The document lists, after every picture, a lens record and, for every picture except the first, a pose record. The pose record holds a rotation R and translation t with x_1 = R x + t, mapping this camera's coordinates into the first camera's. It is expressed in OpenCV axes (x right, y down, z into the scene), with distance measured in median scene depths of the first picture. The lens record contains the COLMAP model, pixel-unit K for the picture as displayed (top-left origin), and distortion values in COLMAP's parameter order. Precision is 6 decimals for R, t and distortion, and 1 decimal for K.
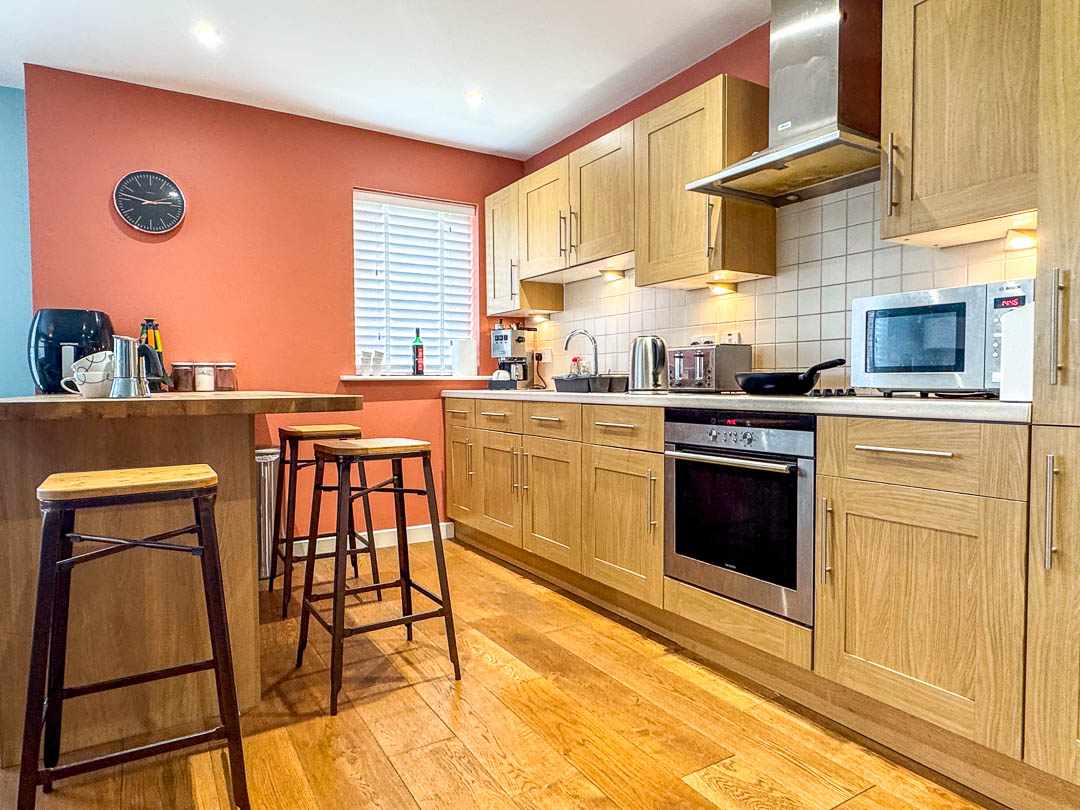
lens RADIAL K [[669.8, 0, 540.8], [0, 669.8, 407.2], [0, 0, 1]] dist [0.001758, 0.002085]
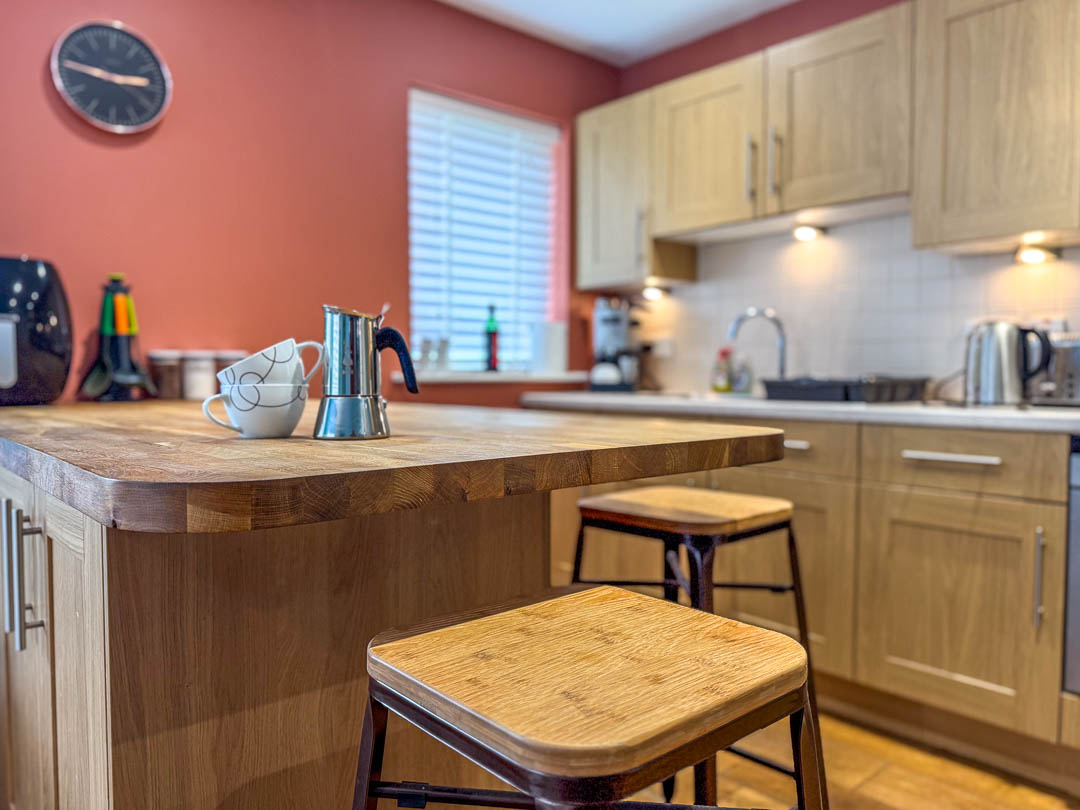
lens RADIAL K [[810.4, 0, 549.2], [0, 810.4, 407.0], [0, 0, 1]] dist [0.021500, -0.050170]
pose [[0.984479, -0.002446, 0.175483, -0.336517], [0.001680, 0.999988, 0.004513, -0.021903], [-0.175492, -0.004148, 0.984472, 0.239995]]
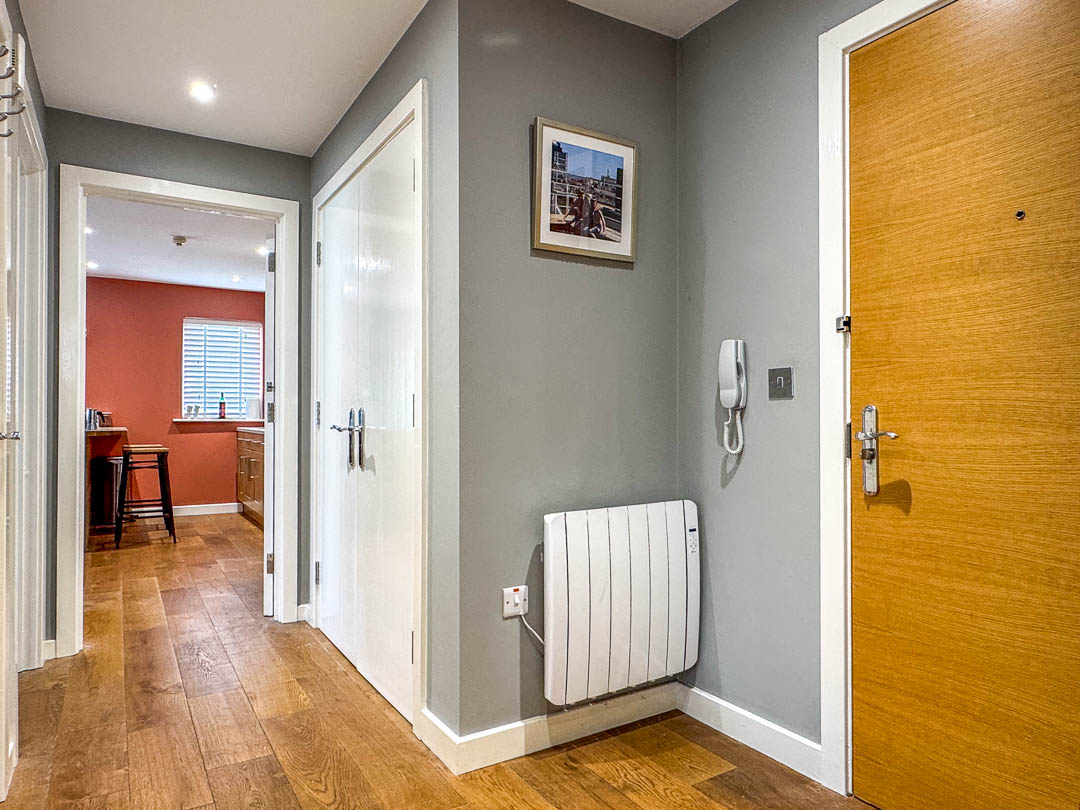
lens RADIAL K [[675.0, 0, 537.7], [0, 675.0, 410.4], [0, 0, 1]] dist [-0.033738, -0.001212]
pose [[0.999824, 0.002762, 0.018544, 0.771692], [-0.001665, 0.998261, -0.058924, 0.040691], [-0.018674, 0.058883, 0.998090, -0.975673]]
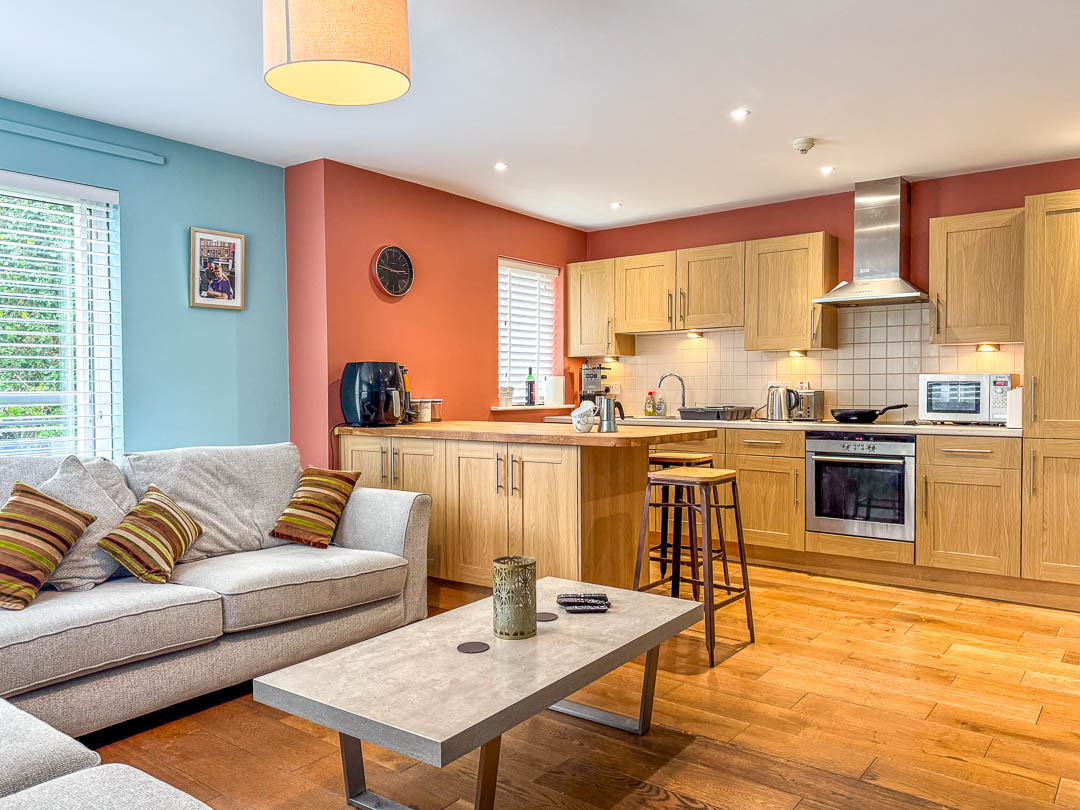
lens RADIAL K [[810.4, 0, 537.1], [0, 810.4, 405.9], [0, 0, 1]] dist [0.021500, -0.050170]
pose [[0.933045, -0.004293, 0.359733, -0.891424], [0.010873, 0.999809, -0.016270, -0.027522], [-0.359594, 0.019092, 0.932913, -0.504014]]
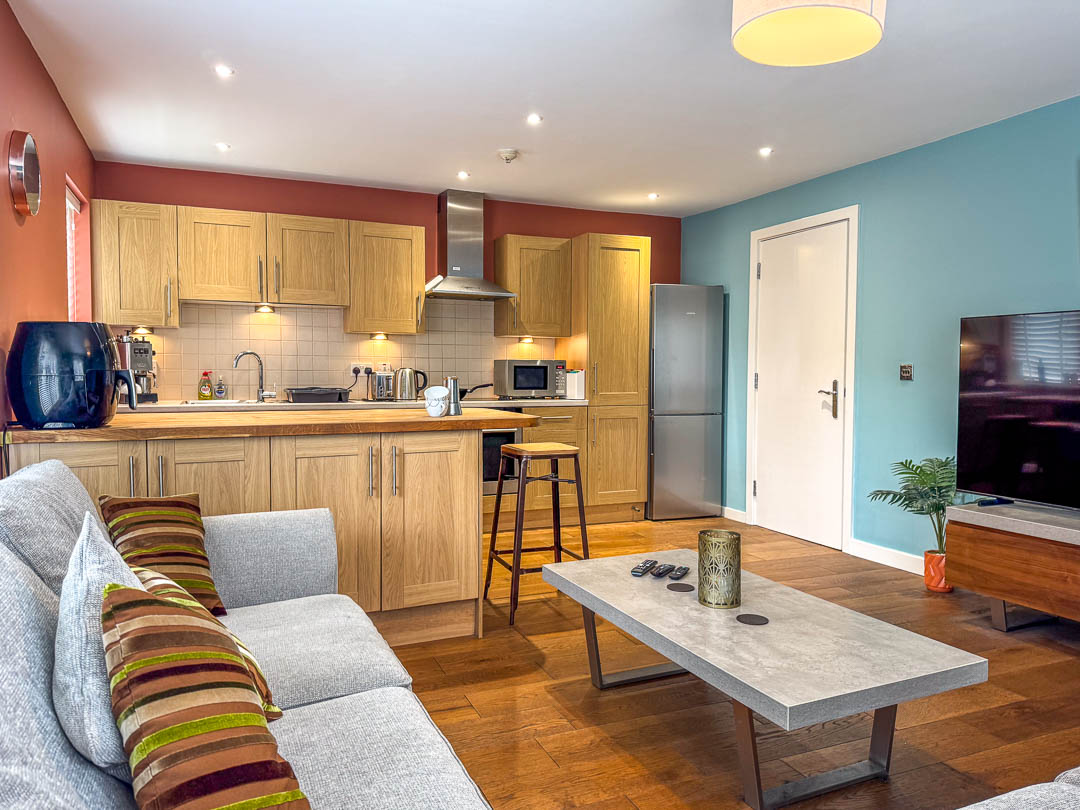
lens RADIAL K [[768.6, 0, 558.1], [0, 768.6, 412.2], [0, 0, 1]] dist [0.040880, -0.008065]
pose [[0.107434, -0.047150, 0.993094, -1.433134], [0.031834, 0.998526, 0.043964, -0.054781], [-0.993702, 0.026891, 0.108776, 0.326724]]
